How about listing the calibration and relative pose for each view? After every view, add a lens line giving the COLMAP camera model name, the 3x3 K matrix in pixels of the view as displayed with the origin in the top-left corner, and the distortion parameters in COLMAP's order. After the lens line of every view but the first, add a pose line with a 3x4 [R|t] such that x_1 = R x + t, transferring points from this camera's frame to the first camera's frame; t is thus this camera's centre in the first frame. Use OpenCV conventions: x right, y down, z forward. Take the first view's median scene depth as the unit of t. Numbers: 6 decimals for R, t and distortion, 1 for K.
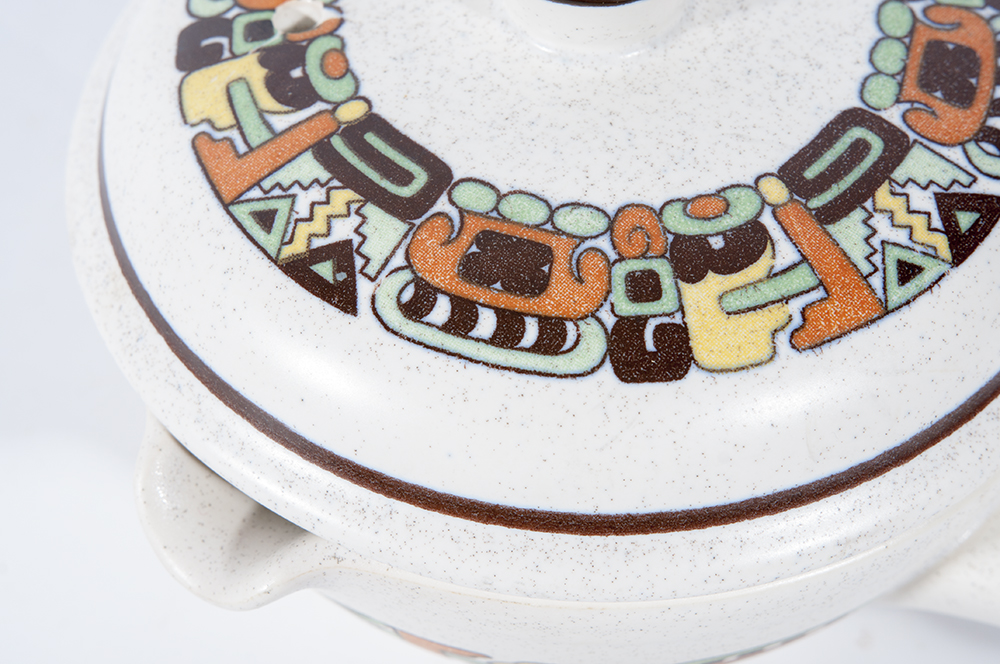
lens RADIAL K [[1479.0, 0, 500.0], [0, 1479.0, 332.0], [0, 0, 1]] dist [0.070053, 0.147849]
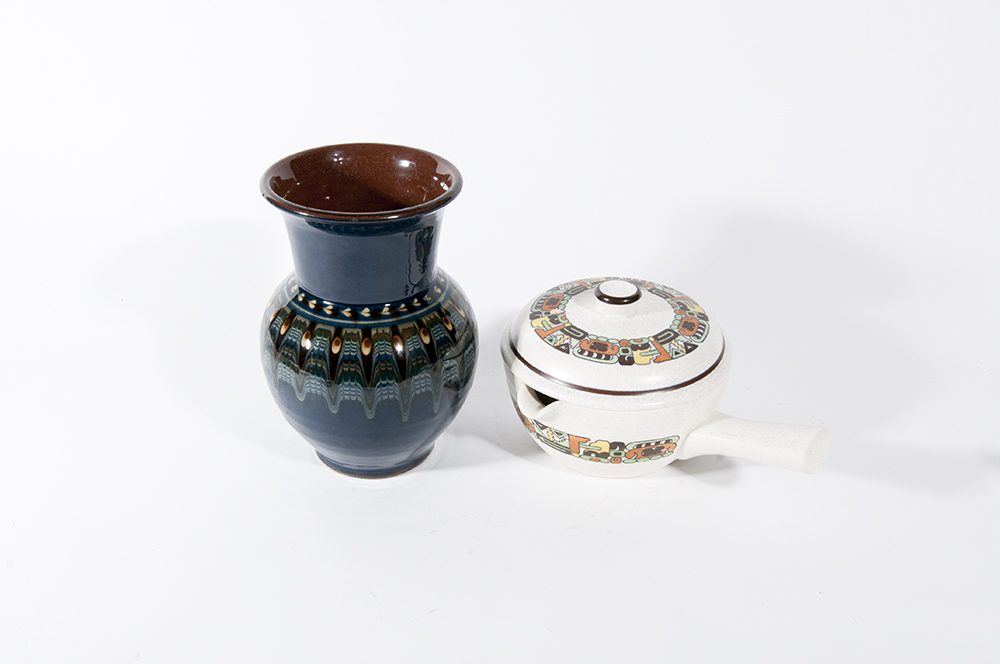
lens RADIAL K [[1017.1, 0, 500.0], [0, 1017.1, 332.0], [0, 0, 1]] dist [-0.011482, 0.000426]
pose [[0.996830, 0.054953, -0.057528, -0.134912], [-0.074016, 0.905743, -0.417315, 1.377489], [0.029173, 0.420250, 0.906939, -2.192692]]
